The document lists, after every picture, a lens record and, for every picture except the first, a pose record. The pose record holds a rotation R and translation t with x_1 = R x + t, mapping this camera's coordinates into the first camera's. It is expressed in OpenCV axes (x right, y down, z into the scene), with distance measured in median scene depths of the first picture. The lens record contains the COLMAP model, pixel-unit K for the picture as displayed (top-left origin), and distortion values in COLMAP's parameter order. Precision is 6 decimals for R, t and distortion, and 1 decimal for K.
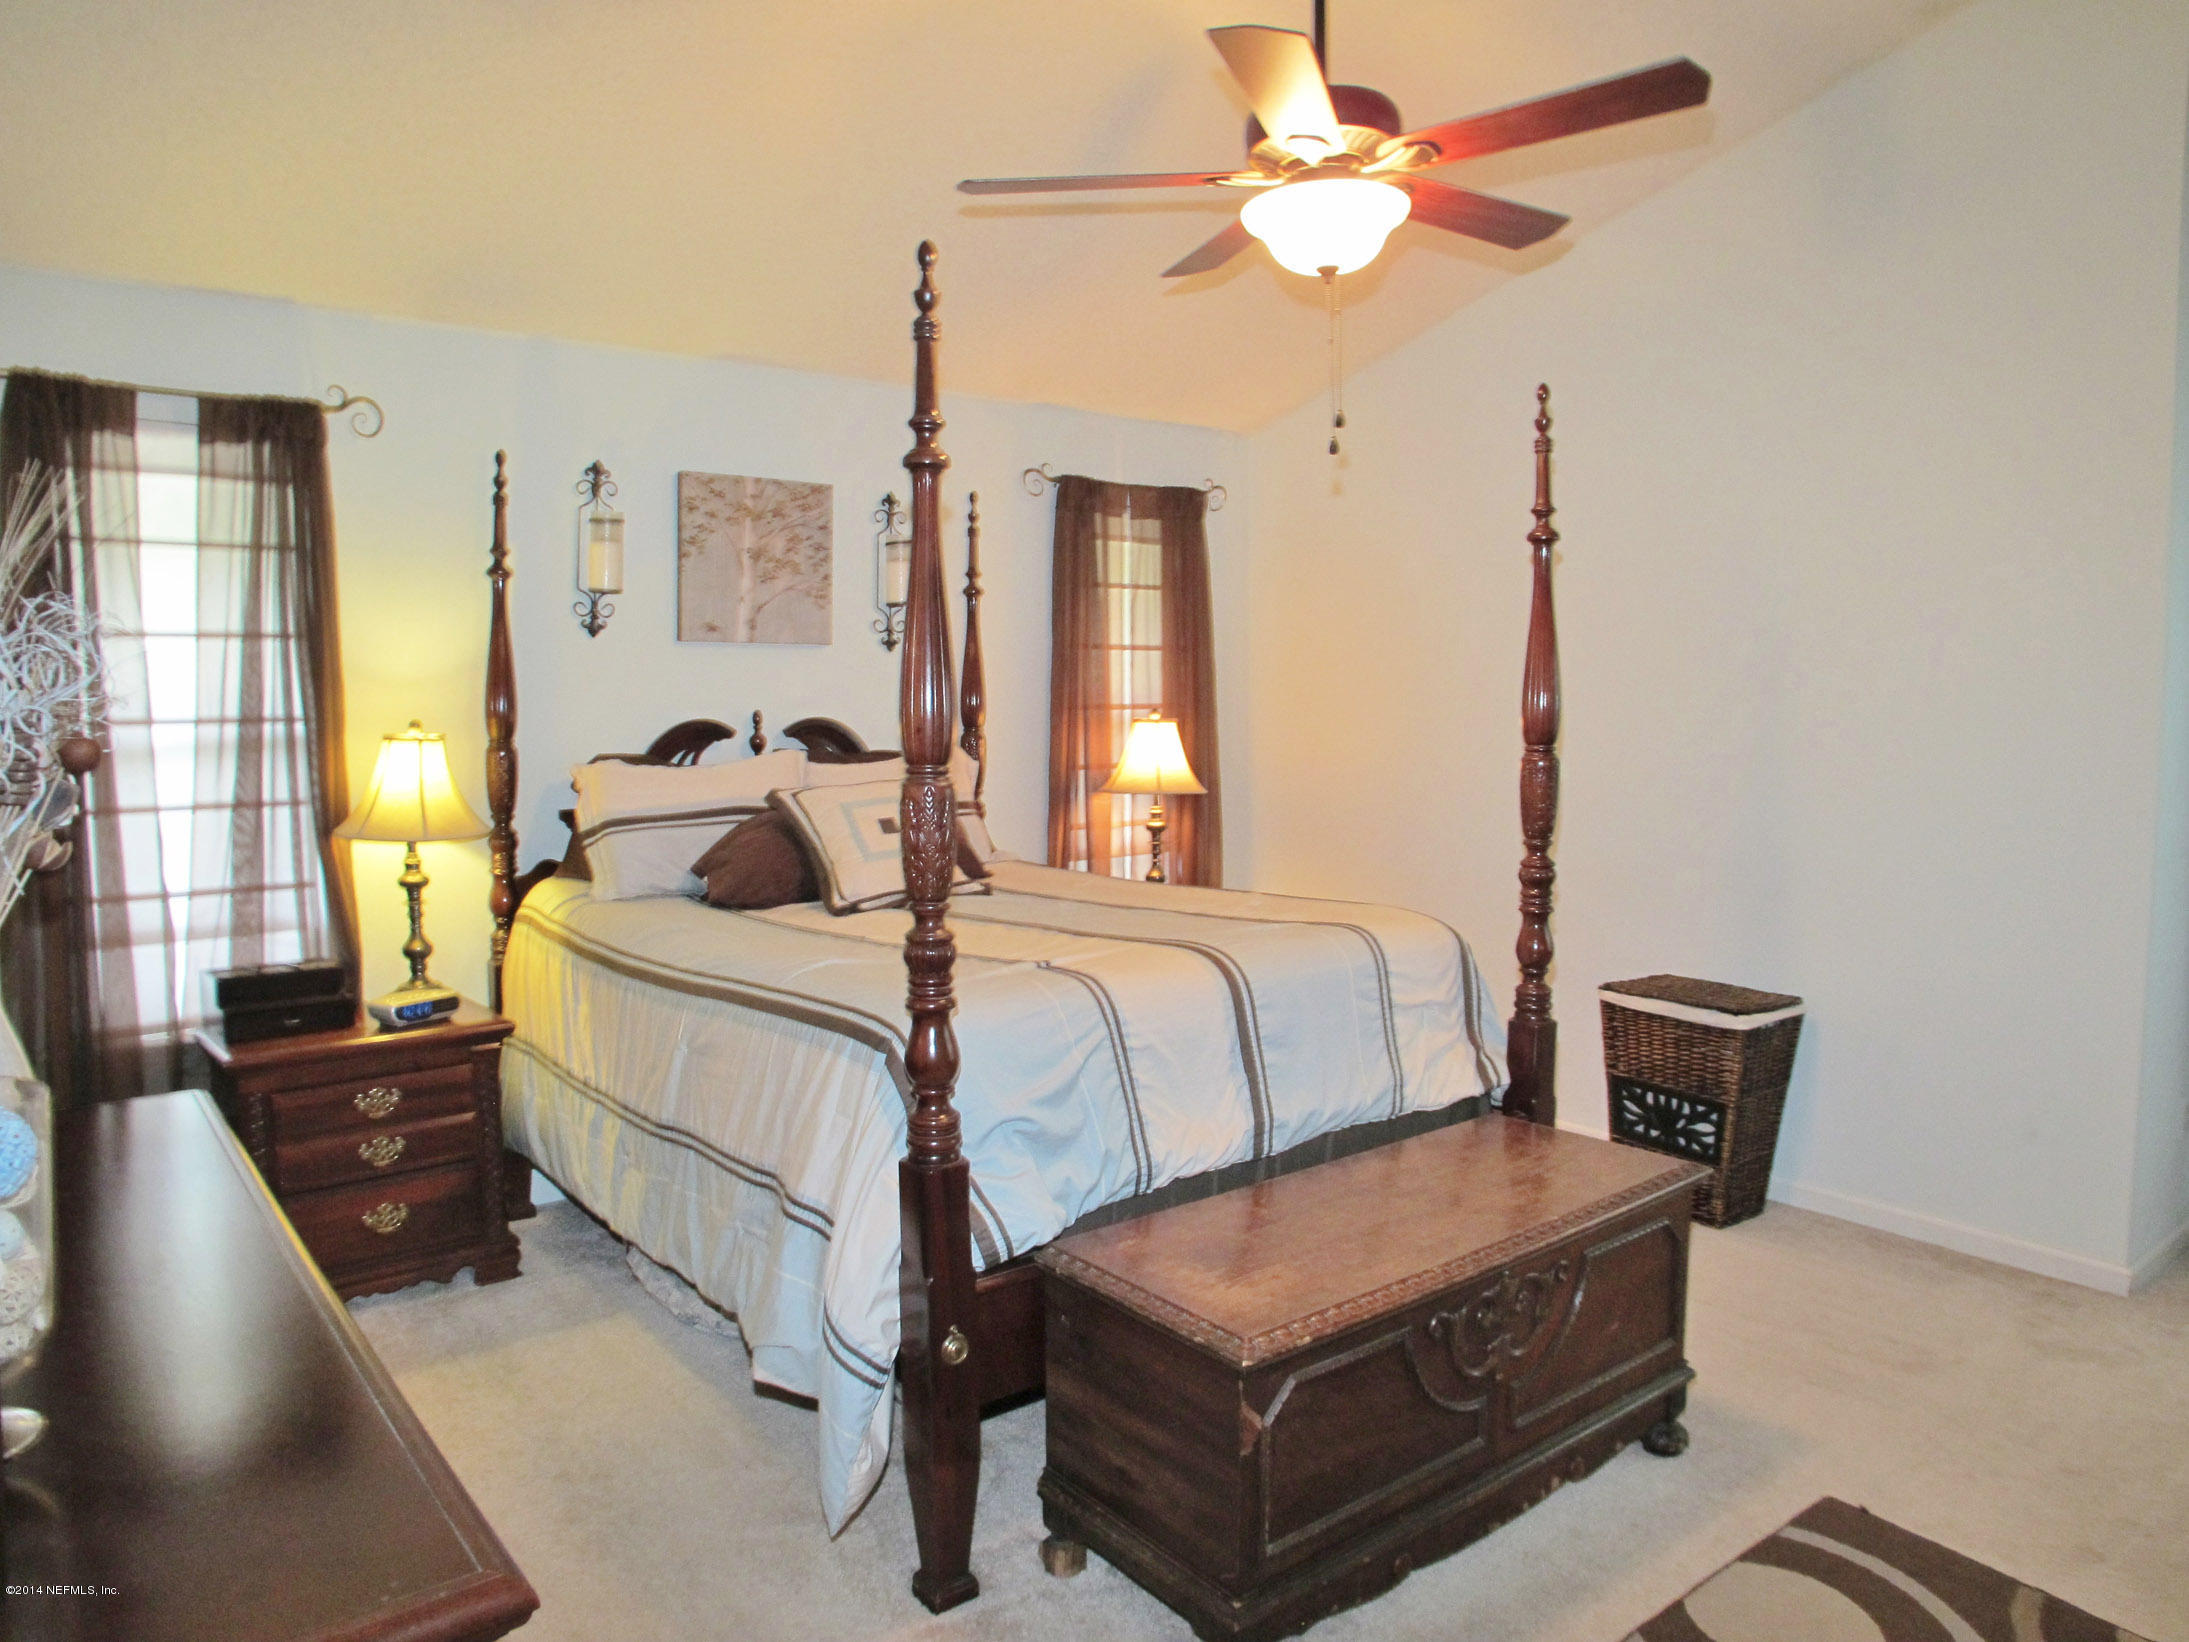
lens RADIAL K [[1463.8, 0, 1081.9], [0, 1463.8, 821.1], [0, 0, 1]] dist [-0.105862, 0.029266]
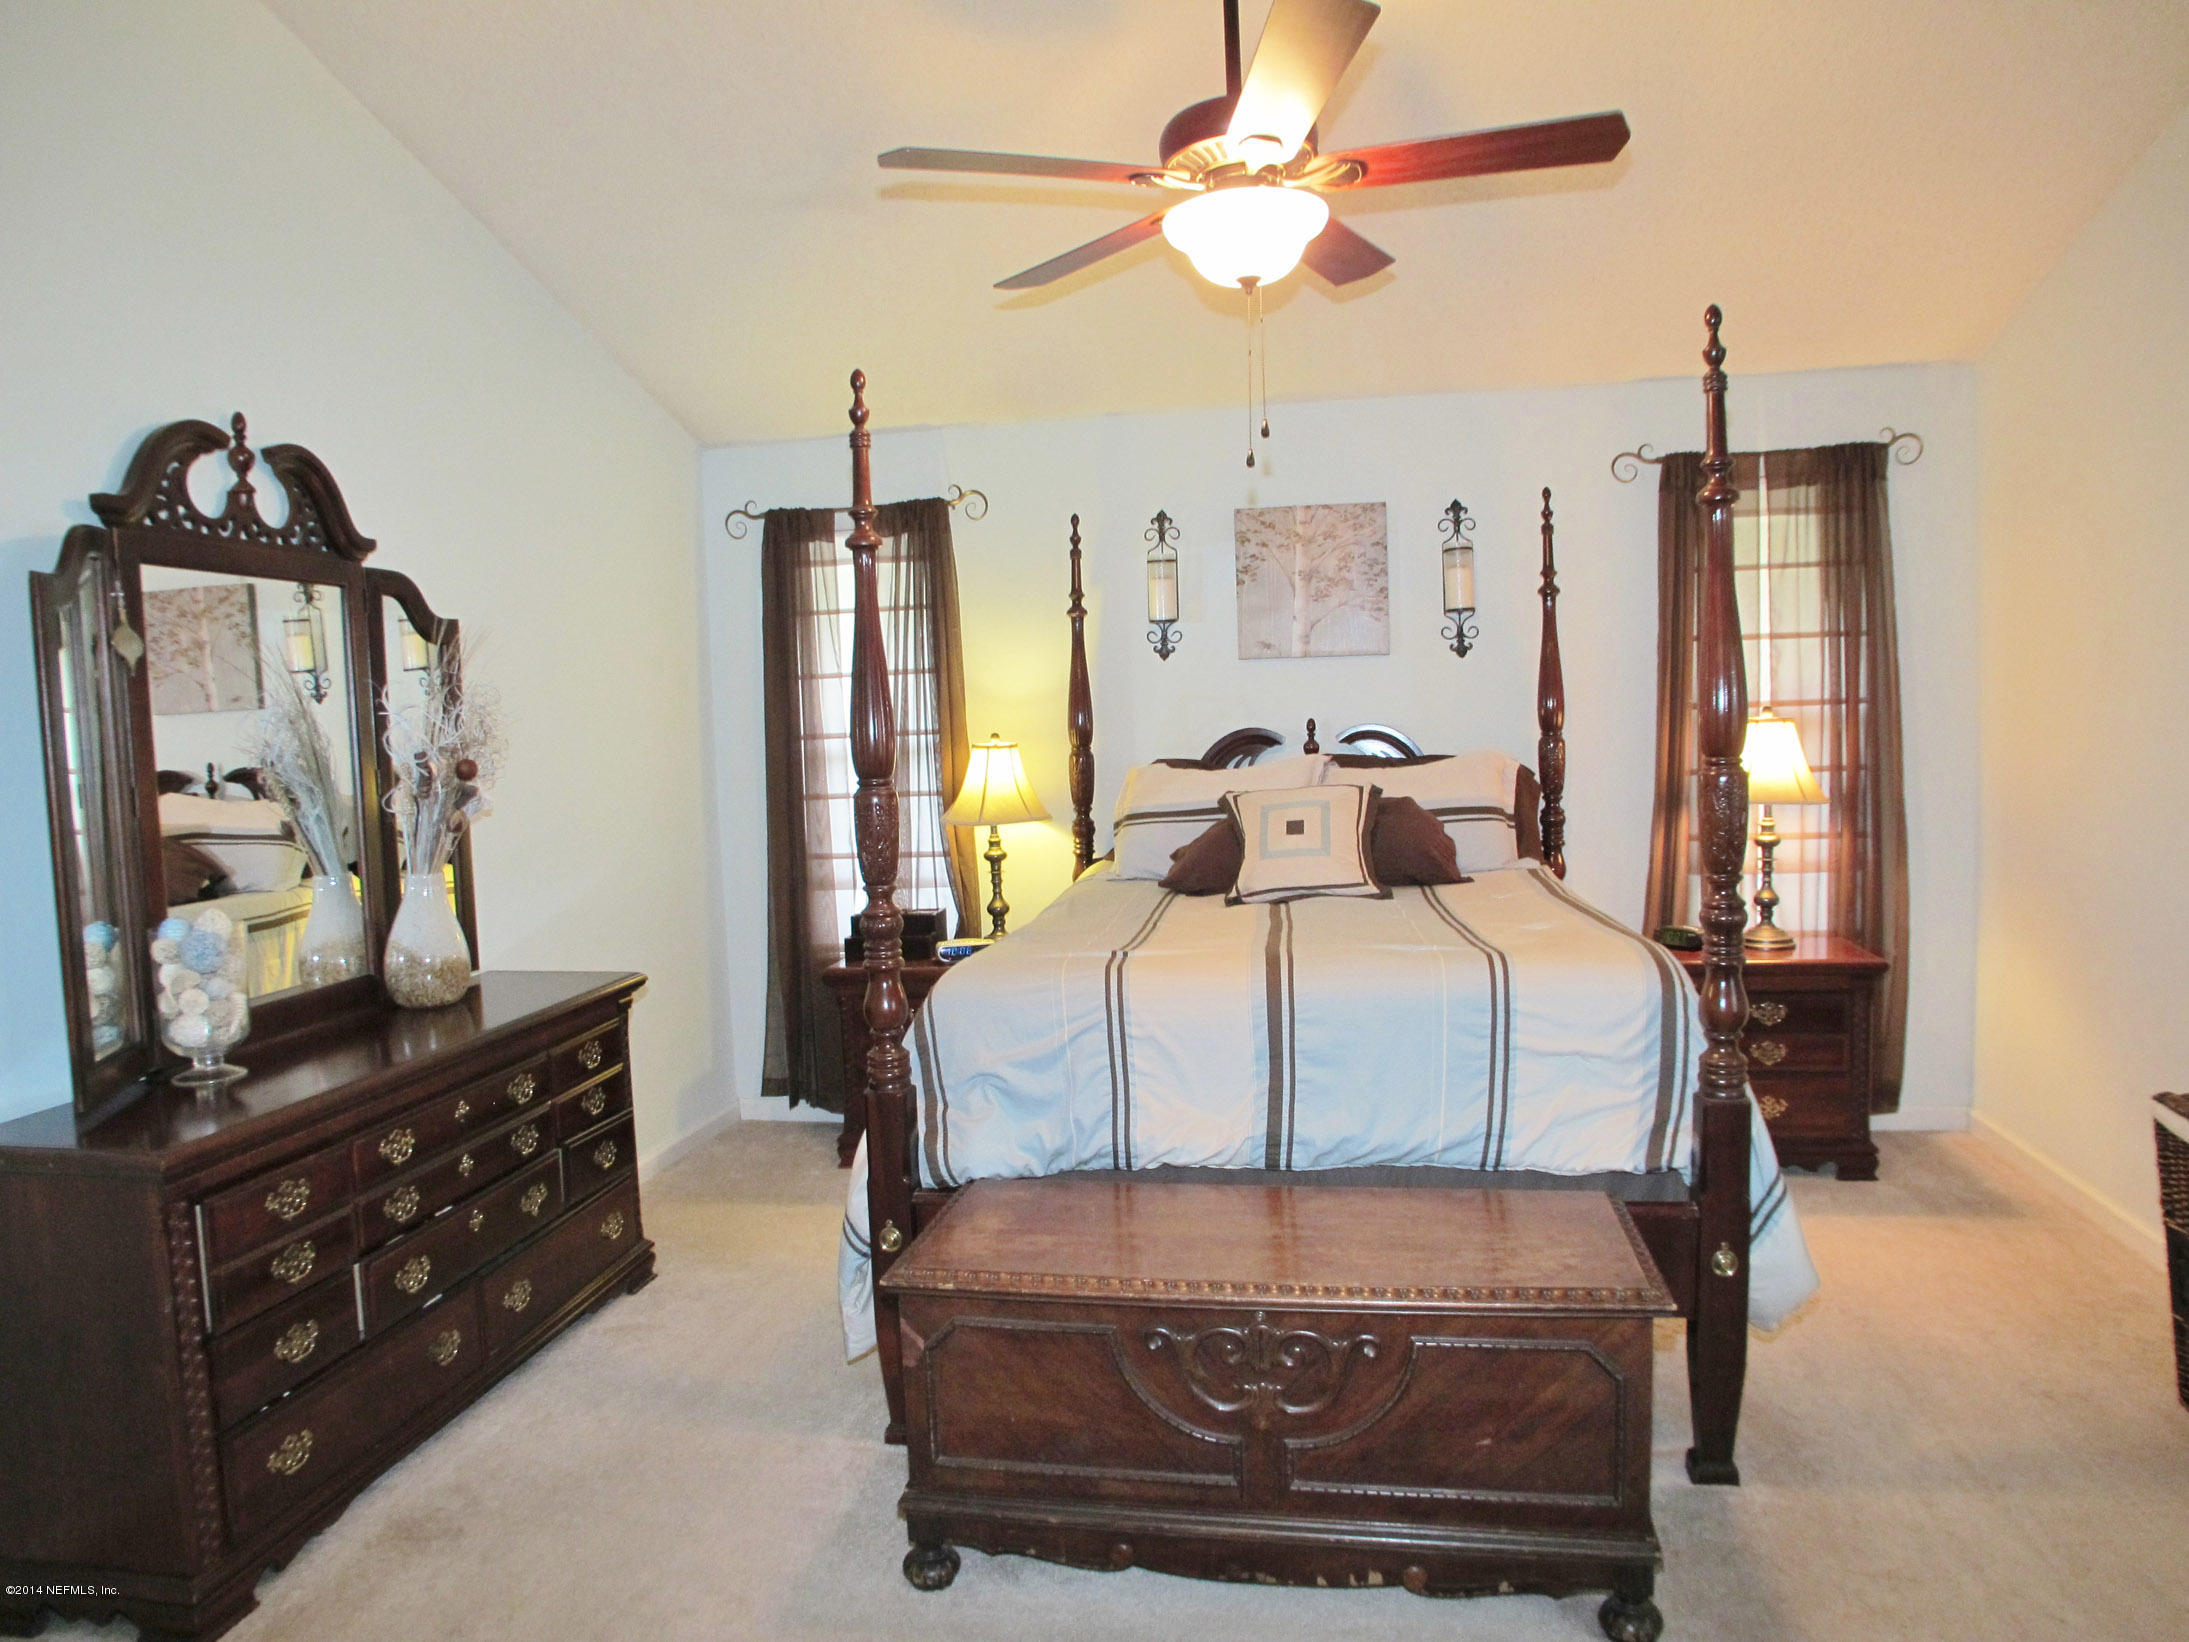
lens RADIAL K [[1463.8, 0, 1076.4], [0, 1463.8, 842.0], [0, 0, 1]] dist [-0.105862, 0.029266]
pose [[0.651057, 0.045401, -0.757670, 0.567031], [-0.029341, 0.998969, 0.034648, -0.018041], [0.758461, -0.000327, 0.651718, 0.172868]]
